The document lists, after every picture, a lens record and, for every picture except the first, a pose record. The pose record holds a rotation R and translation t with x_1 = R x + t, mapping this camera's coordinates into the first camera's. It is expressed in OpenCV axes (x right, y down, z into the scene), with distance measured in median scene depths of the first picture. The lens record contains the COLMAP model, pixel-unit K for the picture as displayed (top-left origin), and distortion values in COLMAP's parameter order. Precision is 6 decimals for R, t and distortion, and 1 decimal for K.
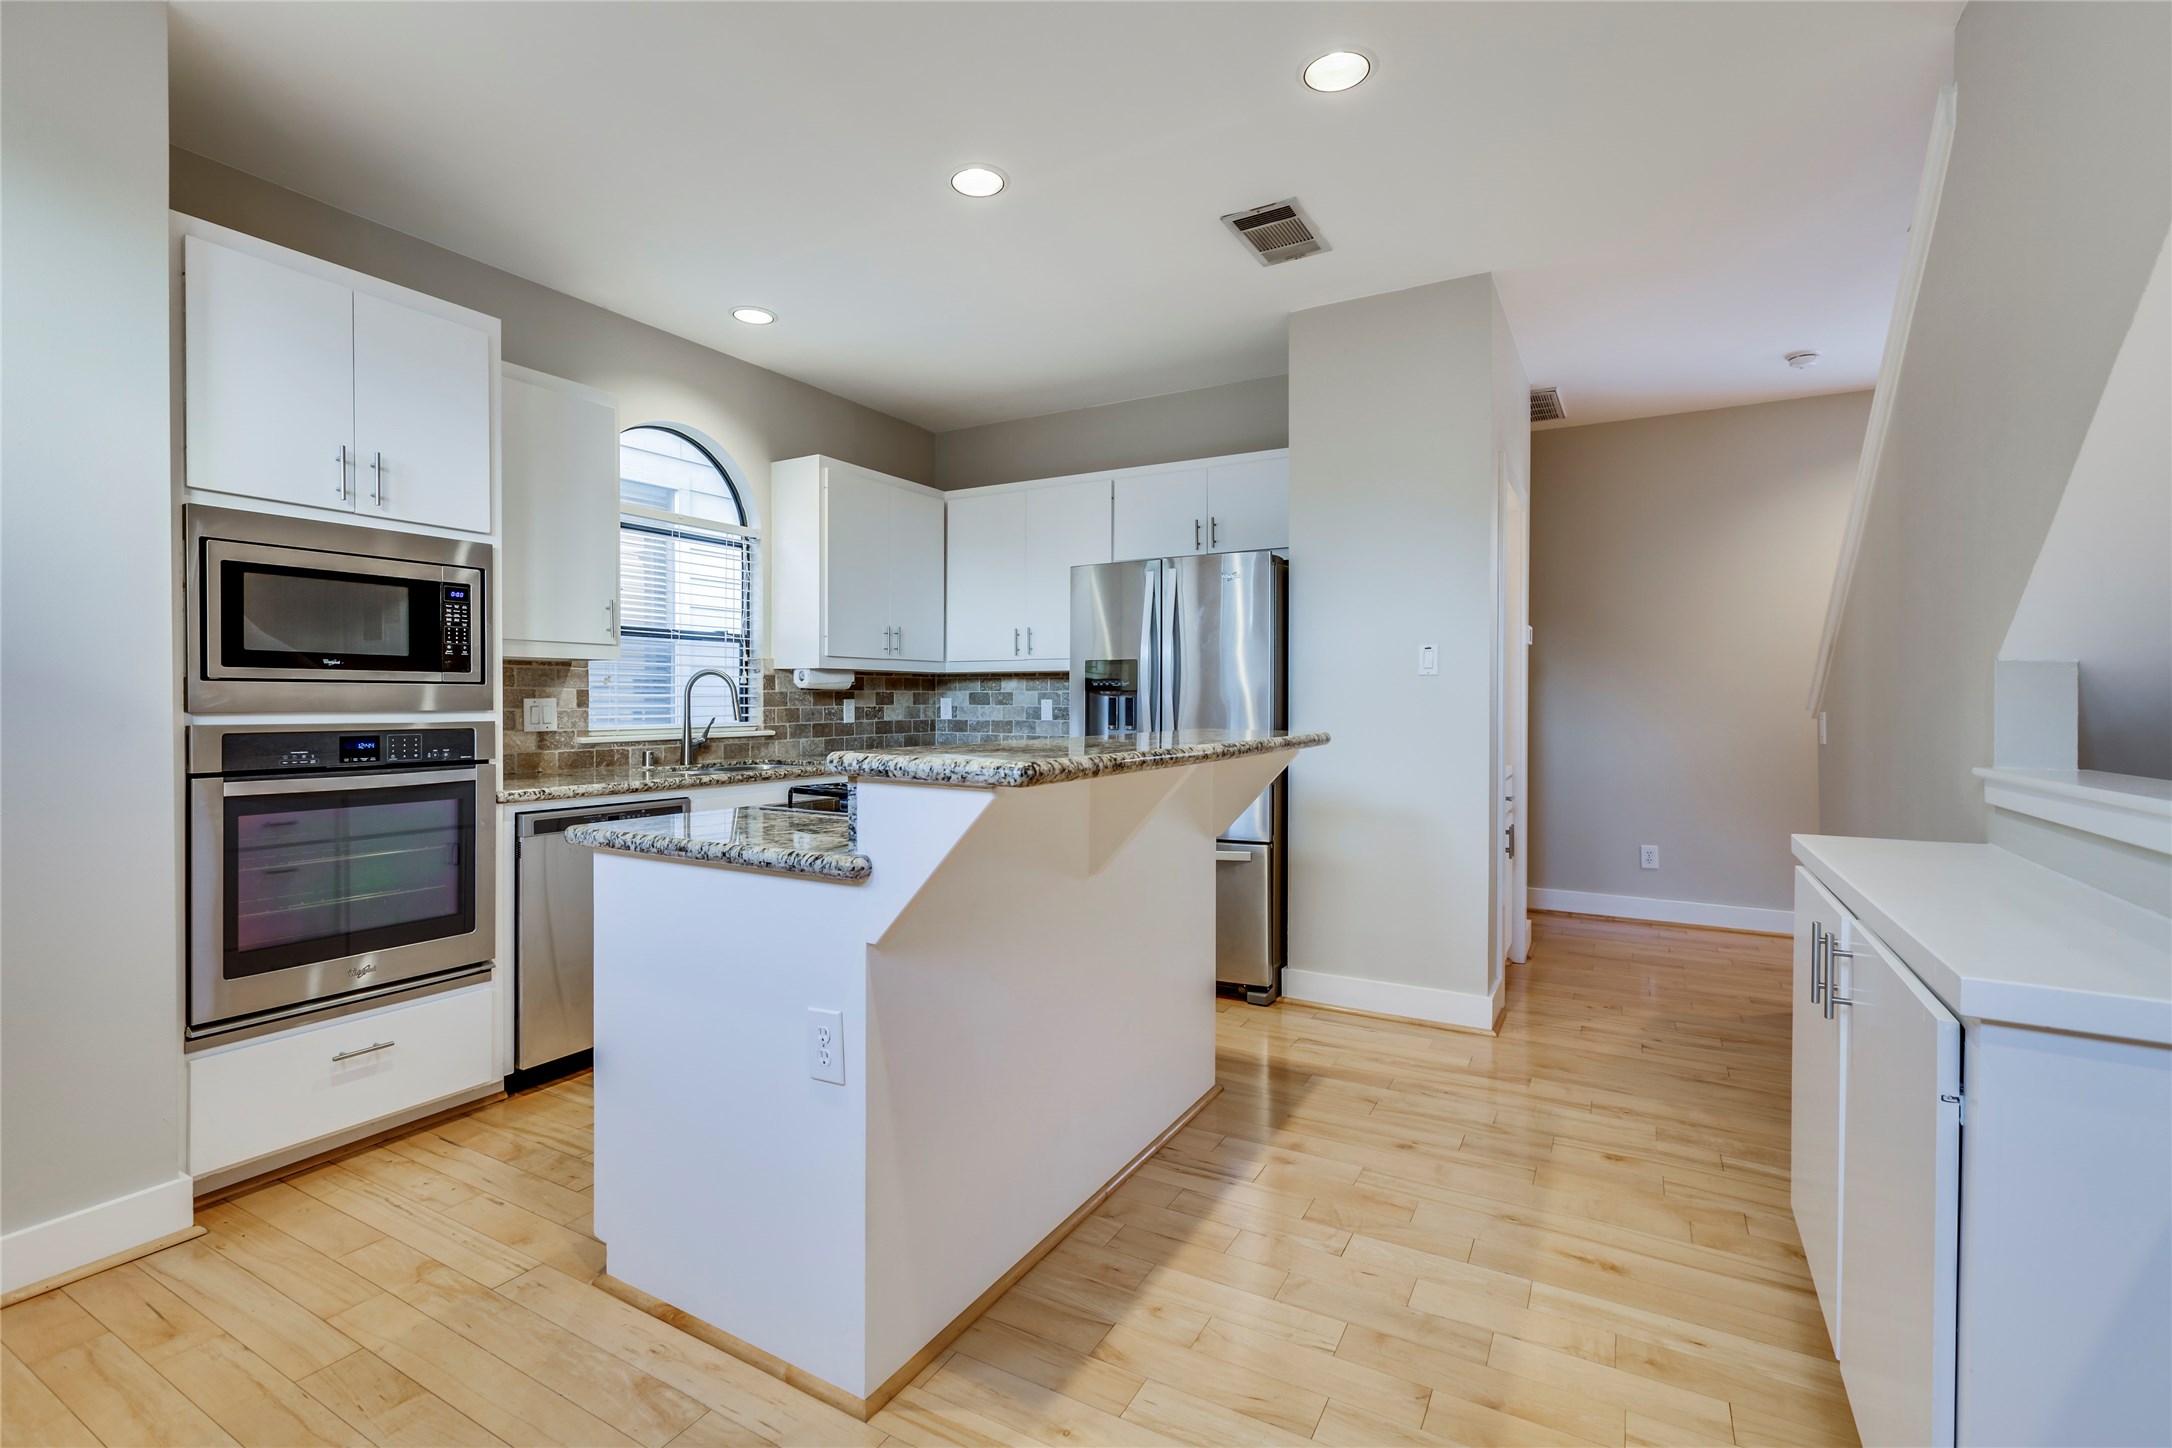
lens RADIAL K [[991.7, 0, 1081.6], [0, 991.7, 714.7], [0, 0, 1]] dist [0.001739, 0.001141]
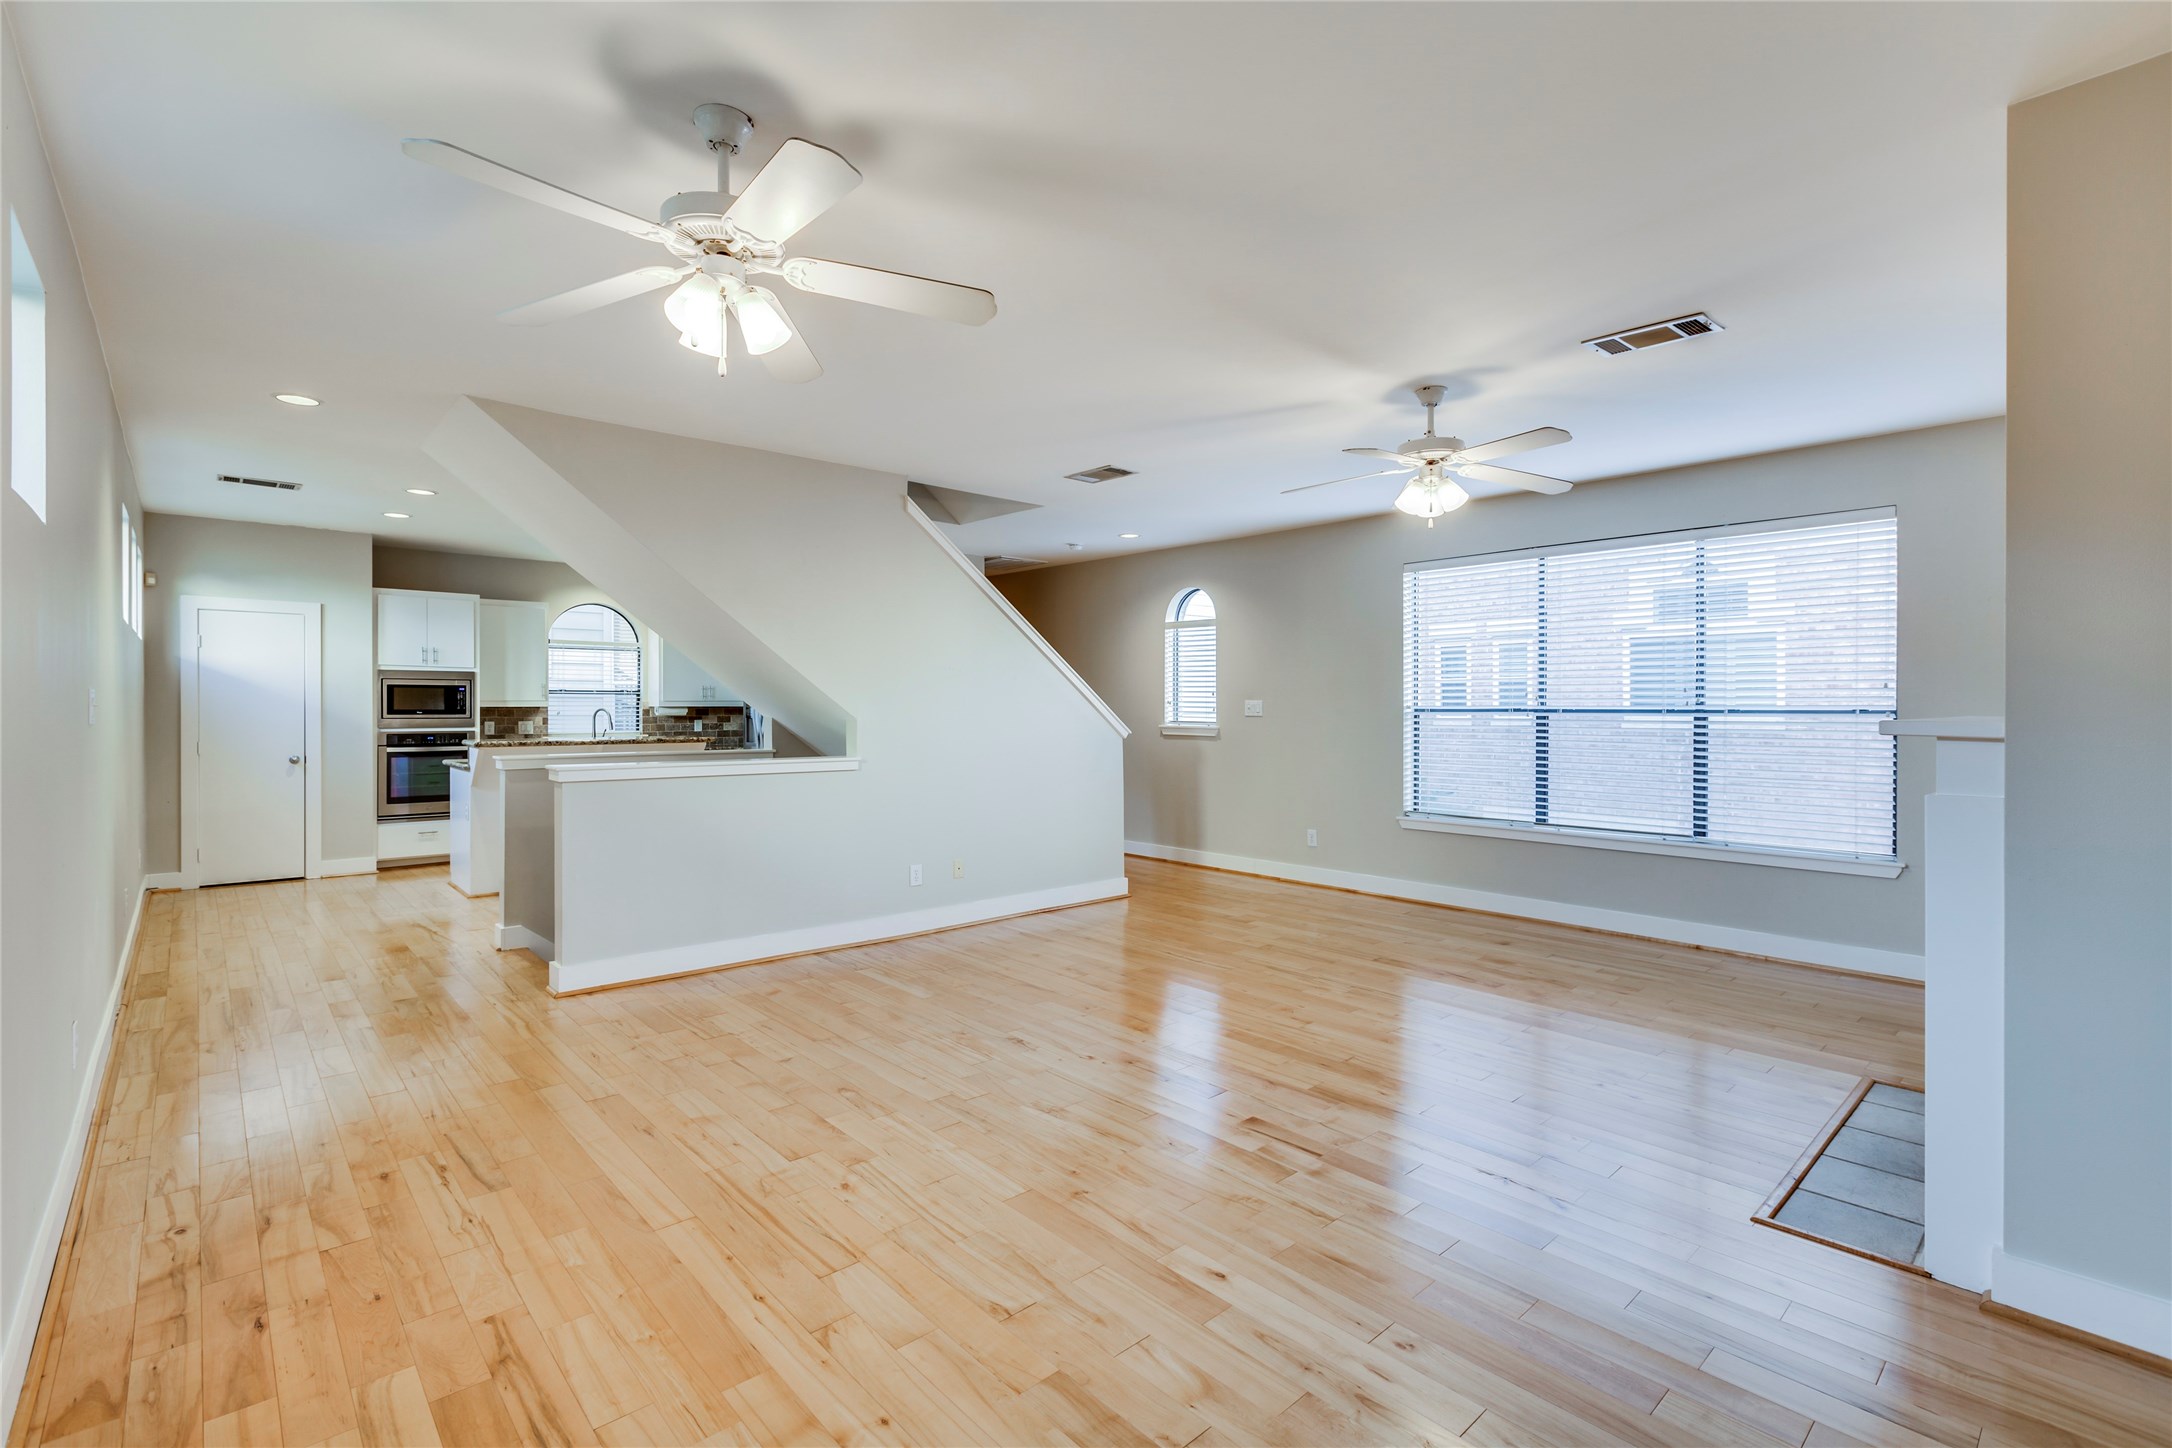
lens RADIAL K [[991.7, 0, 1065.6], [0, 991.7, 709.2], [0, 0, 1]] dist [0.001739, 0.001141]
pose [[0.952751, 0.008801, -0.303625, 1.578952], [-0.011579, 0.999906, -0.007349, -0.044439], [0.303532, 0.010517, 0.952763, -1.027869]]
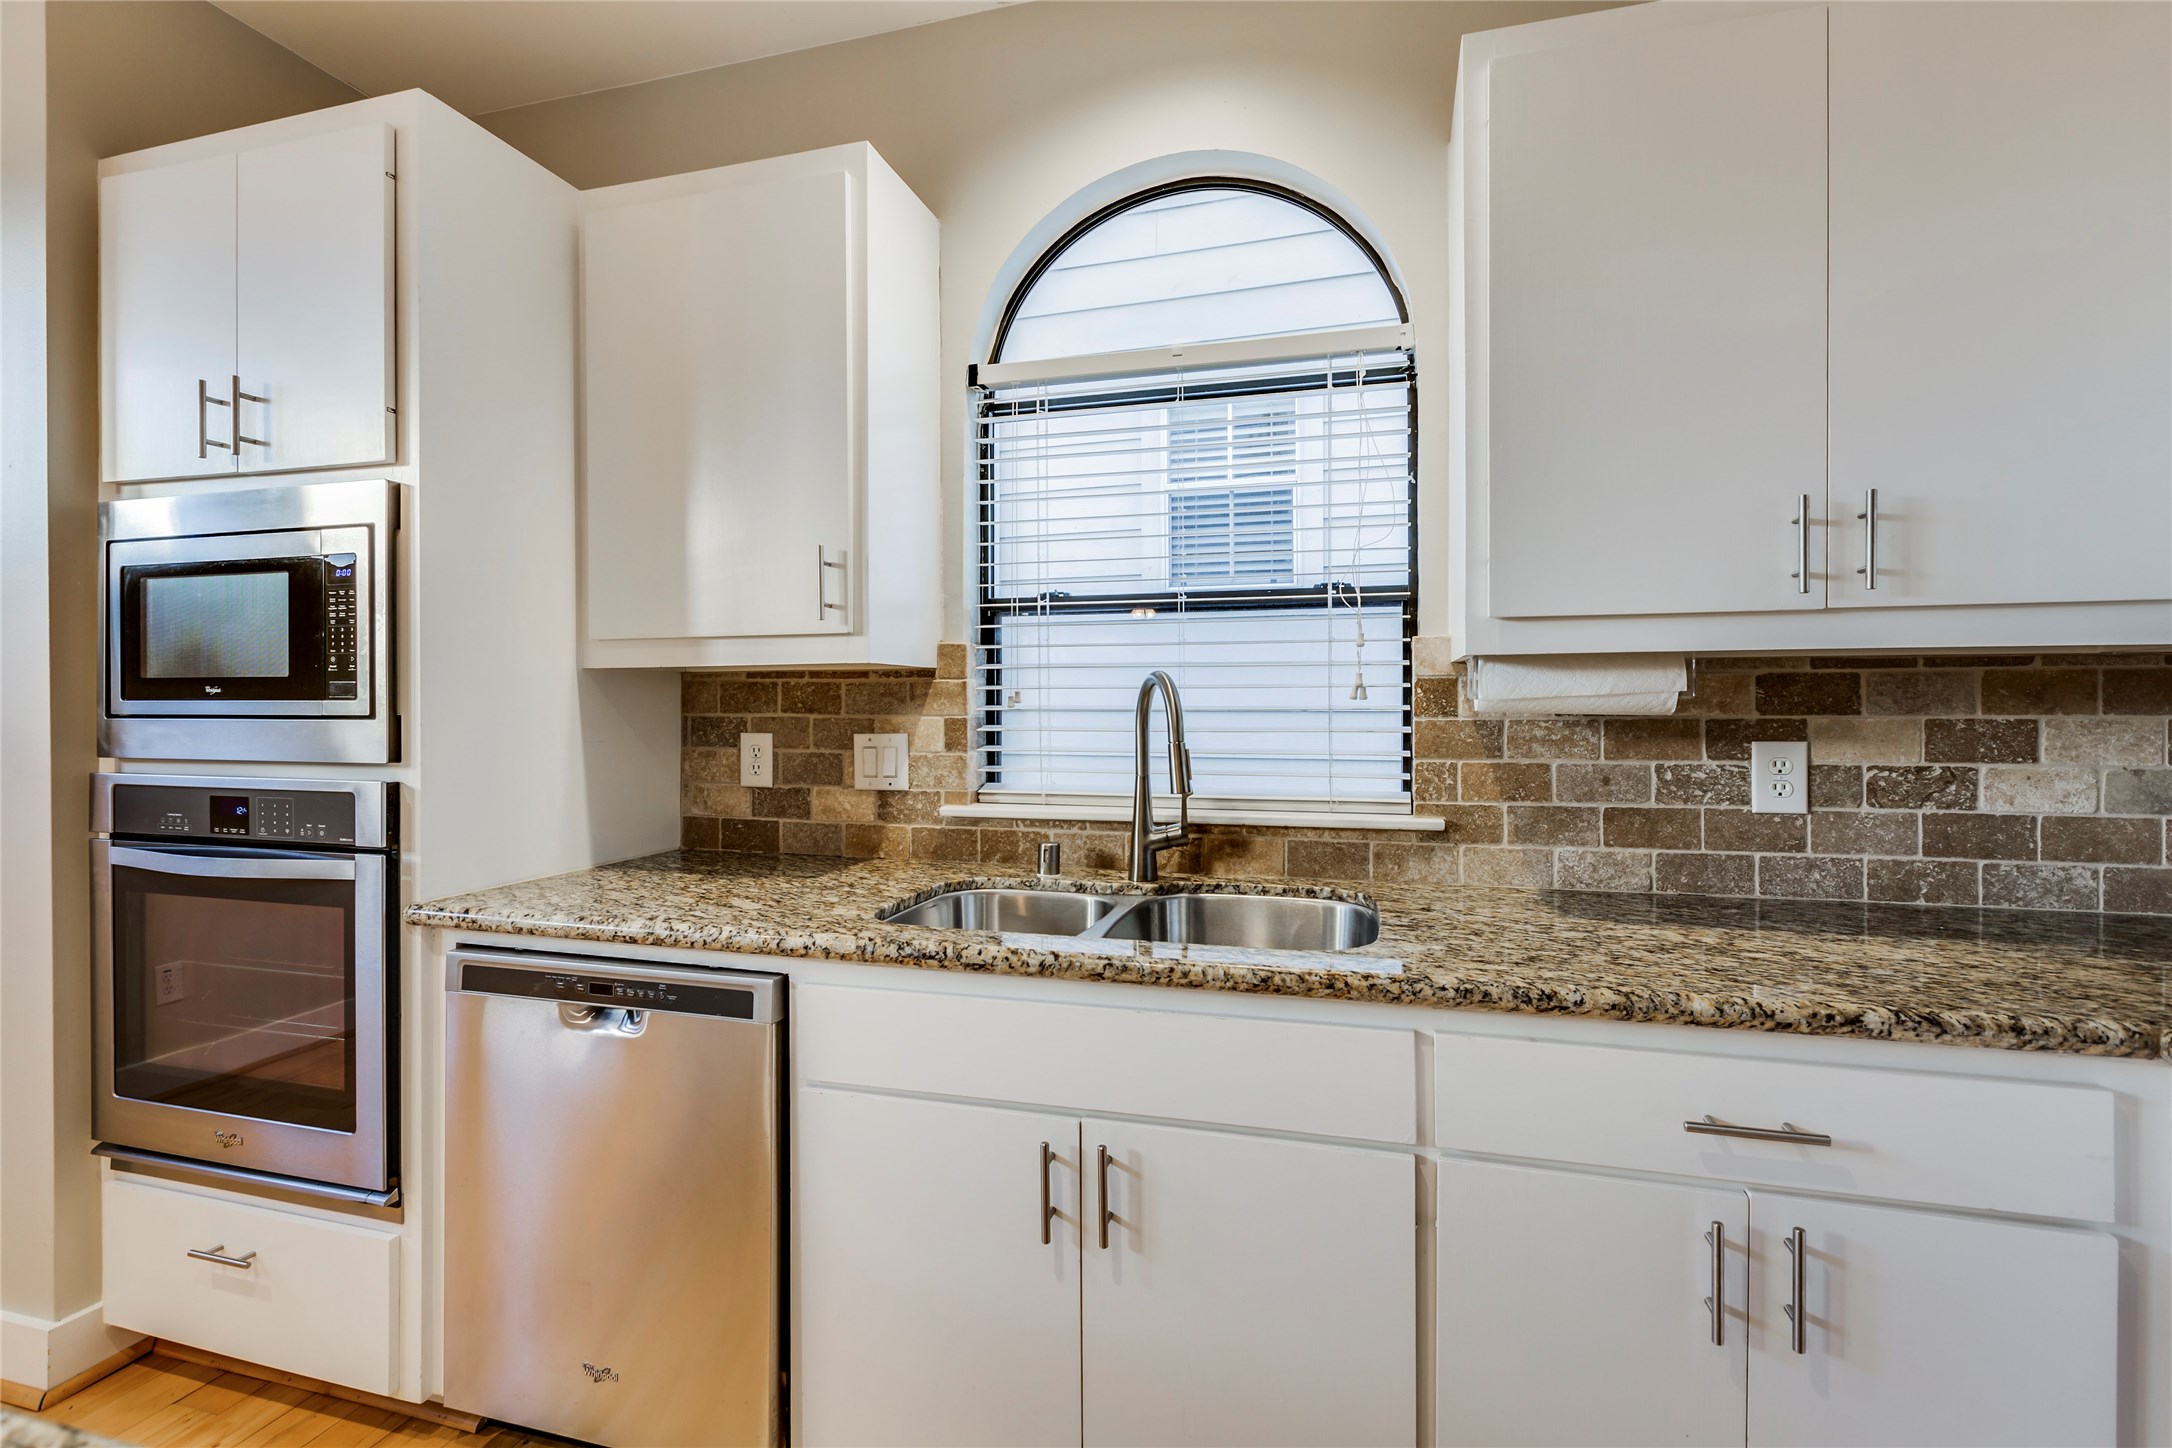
lens RADIAL K [[991.7, 0, 1038.3], [0, 991.7, 712.4], [0, 0, 1]] dist [0.001739, 0.001141]
pose [[0.222311, 0.005373, -0.974961, 0.046929], [-0.013863, 0.999901, 0.002350, -0.032216], [0.974877, 0.012994, 0.222364, 0.975232]]
